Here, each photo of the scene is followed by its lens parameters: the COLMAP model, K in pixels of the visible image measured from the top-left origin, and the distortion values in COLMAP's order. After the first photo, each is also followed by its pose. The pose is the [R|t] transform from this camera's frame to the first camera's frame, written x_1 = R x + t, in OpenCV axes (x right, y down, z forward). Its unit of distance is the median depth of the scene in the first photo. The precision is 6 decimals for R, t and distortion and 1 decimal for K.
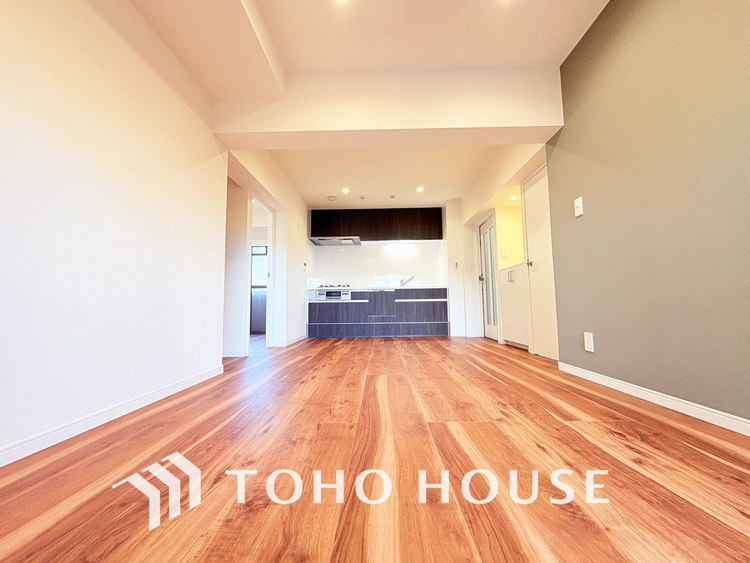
lens RADIAL K [[297.2, 0, 375.1], [0, 297.2, 283.4], [0, 0, 1]] dist [0.000200, 0.000157]
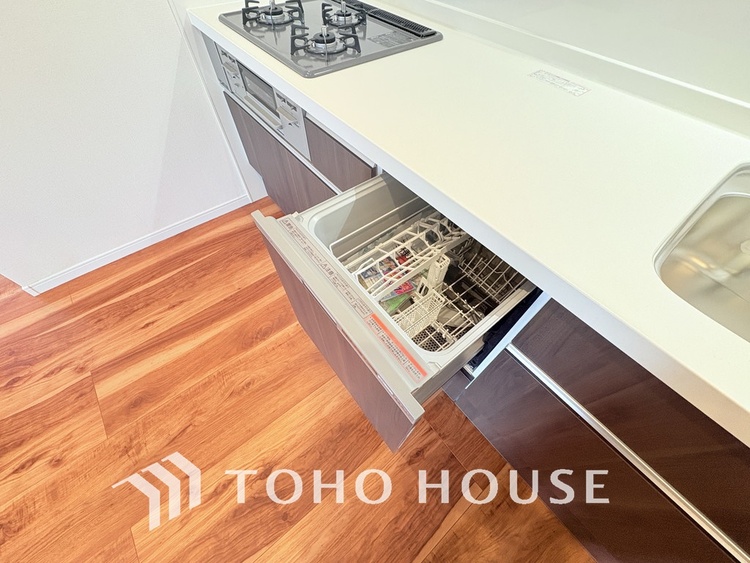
lens RADIAL K [[297.2, 0, 375.4], [0, 297.2, 281.6], [0, 0, 1]] dist [0.000200, 0.000157]
pose [[0.633904, 0.646977, -0.423777, 0.067809], [0.034649, 0.523626, 0.851244, -0.060414], [0.772635, -0.554290, 0.309512, 0.946498]]
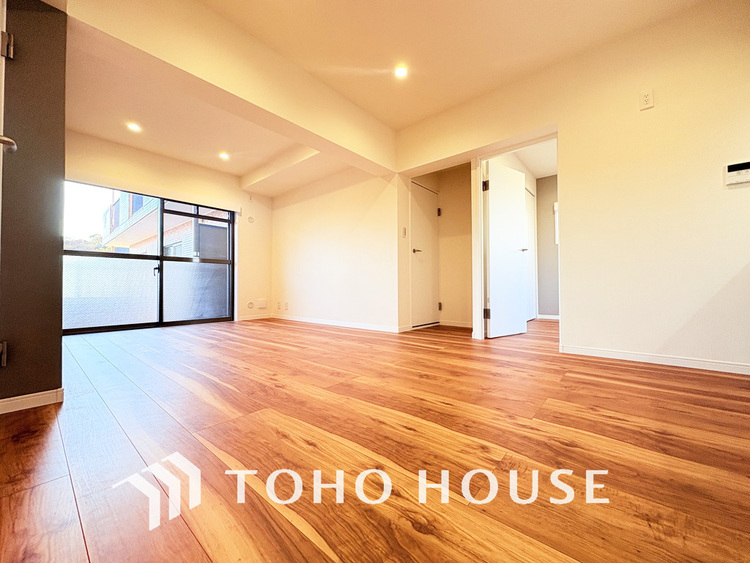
lens RADIAL K [[297.2, 0, 375.4], [0, 297.2, 281.2], [0, 0, 1]] dist [0.000200, 0.000157]
pose [[-0.637390, 0.002086, -0.770538, 0.313581], [0.073620, 0.995587, -0.058203, 0.060192], [0.767016, -0.093825, -0.634731, 0.868804]]
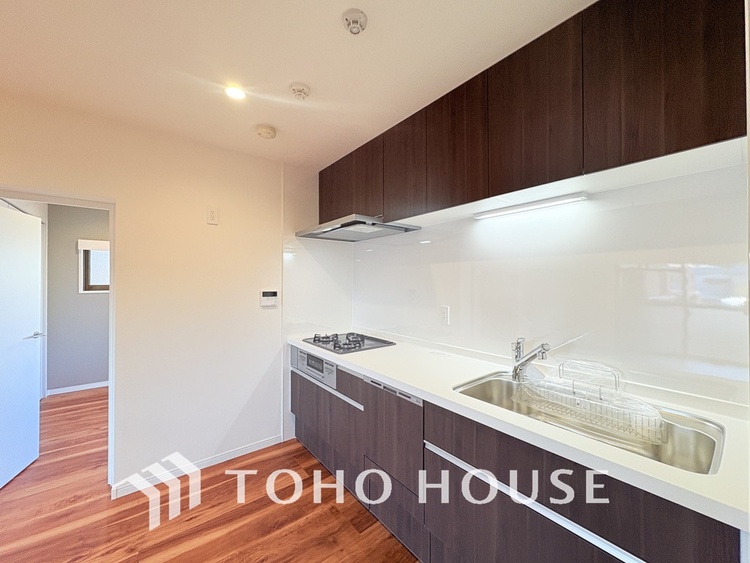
lens RADIAL K [[297.2, 0, 375.6], [0, 297.2, 281.6], [0, 0, 1]] dist [0.000200, 0.000157]
pose [[0.632368, 0.010492, -0.774597, 0.242665], [0.052280, 0.997051, 0.056186, -0.100812], [0.772902, -0.076026, 0.629954, 0.823323]]
